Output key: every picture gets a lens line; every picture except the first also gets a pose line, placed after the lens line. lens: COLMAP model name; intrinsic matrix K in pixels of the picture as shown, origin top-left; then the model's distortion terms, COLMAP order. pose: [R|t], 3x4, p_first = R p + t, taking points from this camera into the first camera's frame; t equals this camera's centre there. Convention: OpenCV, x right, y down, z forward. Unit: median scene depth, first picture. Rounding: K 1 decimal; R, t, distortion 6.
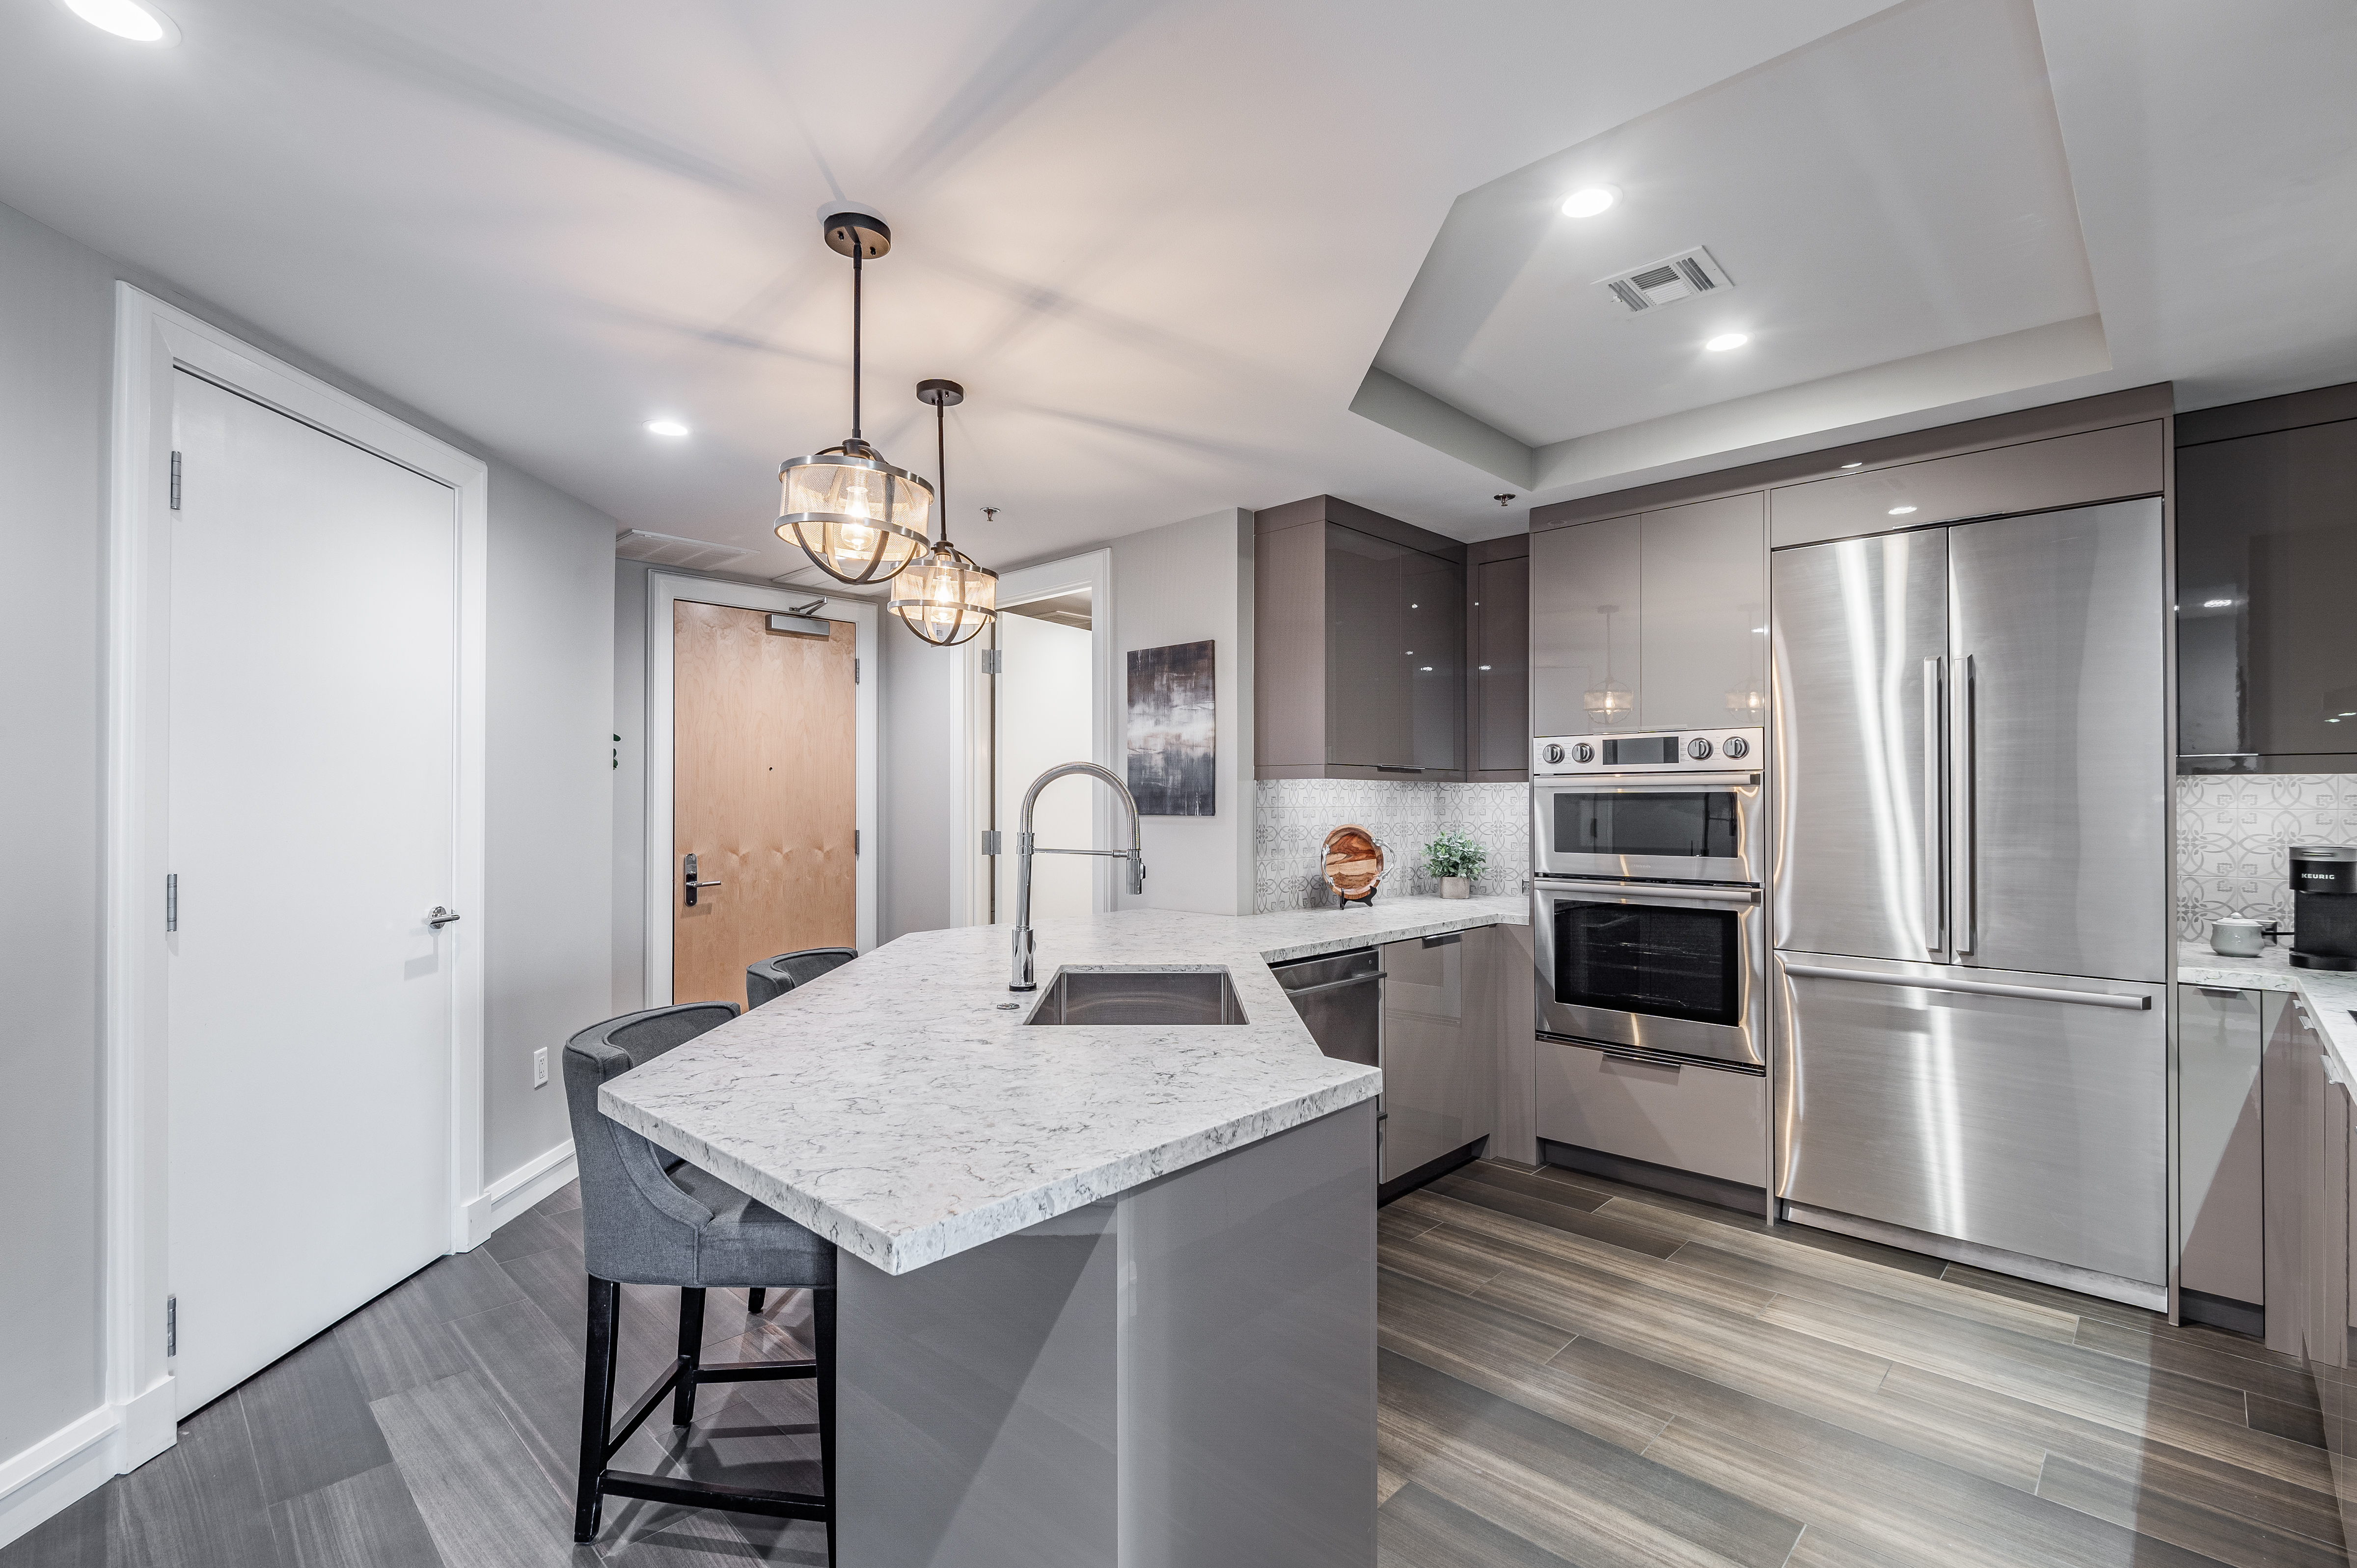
lens RADIAL K [[1090.2, 0, 1178.5], [0, 1090.2, 784.0], [0, 0, 1]] dist [-0.008706, -0.001007]
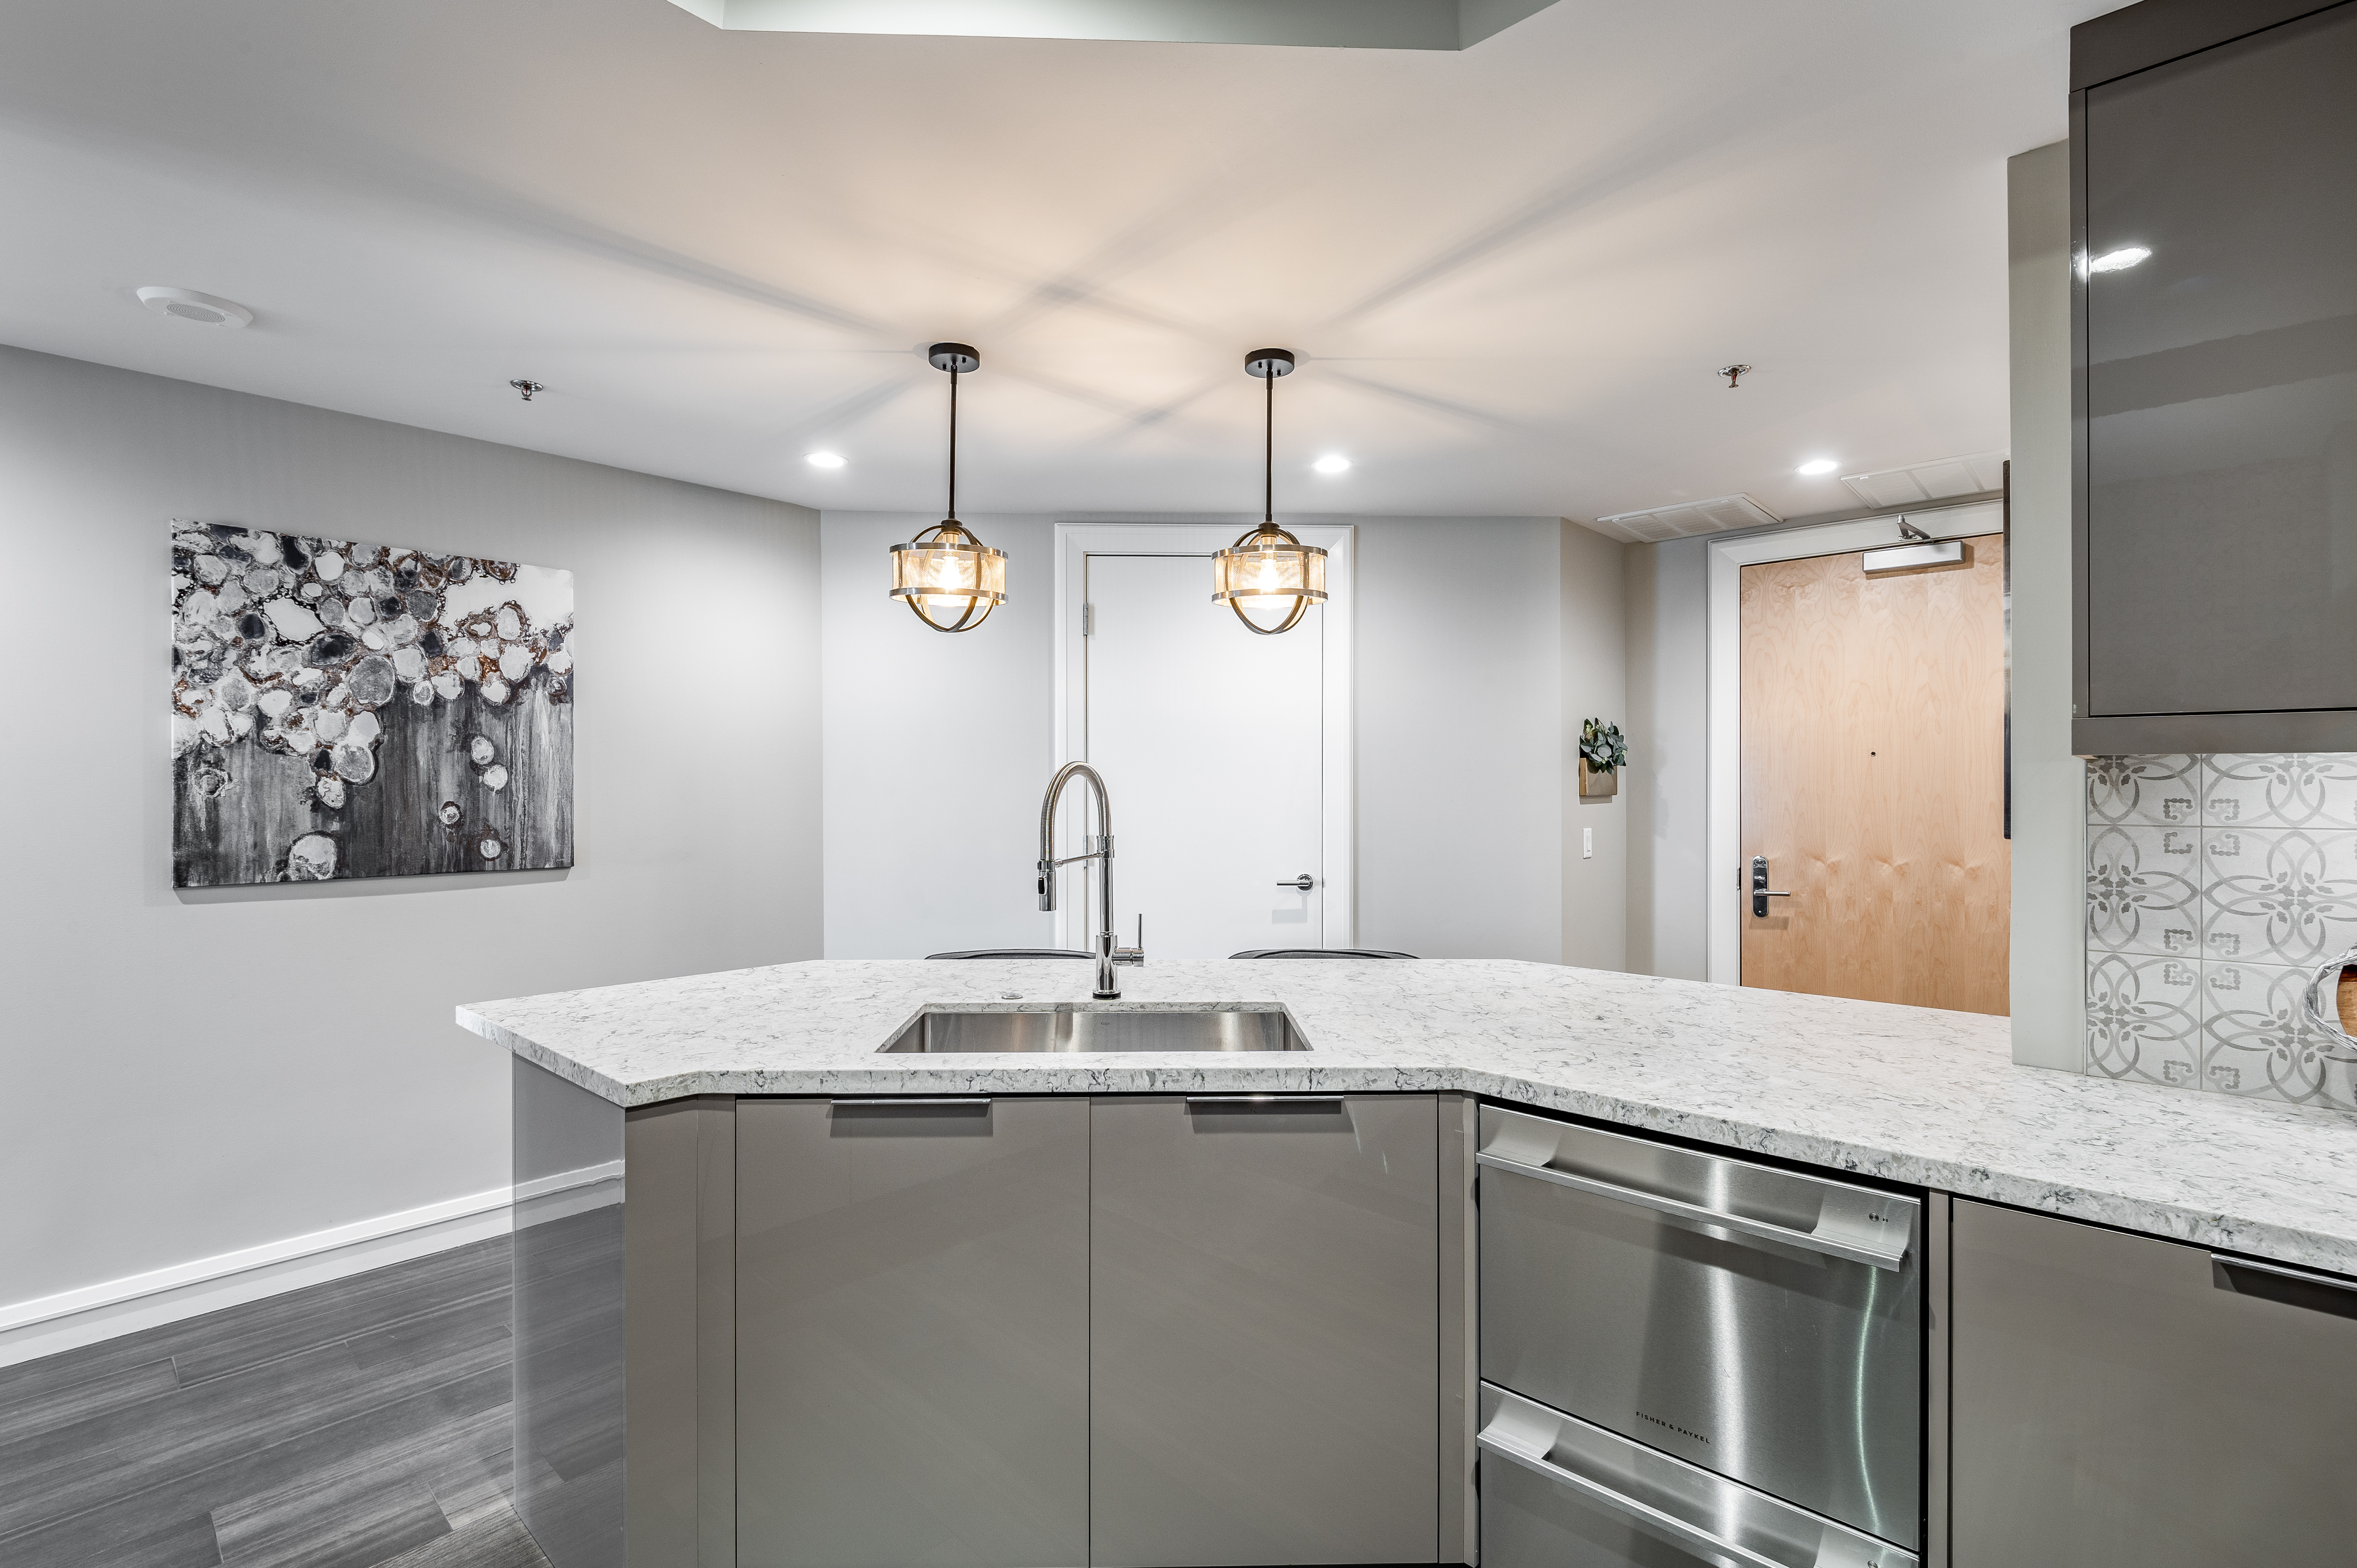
lens RADIAL K [[1090.2, 0, 1178.5], [0, 1090.2, 784.0], [0, 0, 1]] dist [-0.008706, -0.001007]
pose [[-0.021227, -0.002299, -0.999772, 0.426761], [0.015144, 0.999882, -0.002621, 0.001773], [0.999660, -0.015196, -0.021190, 0.559640]]
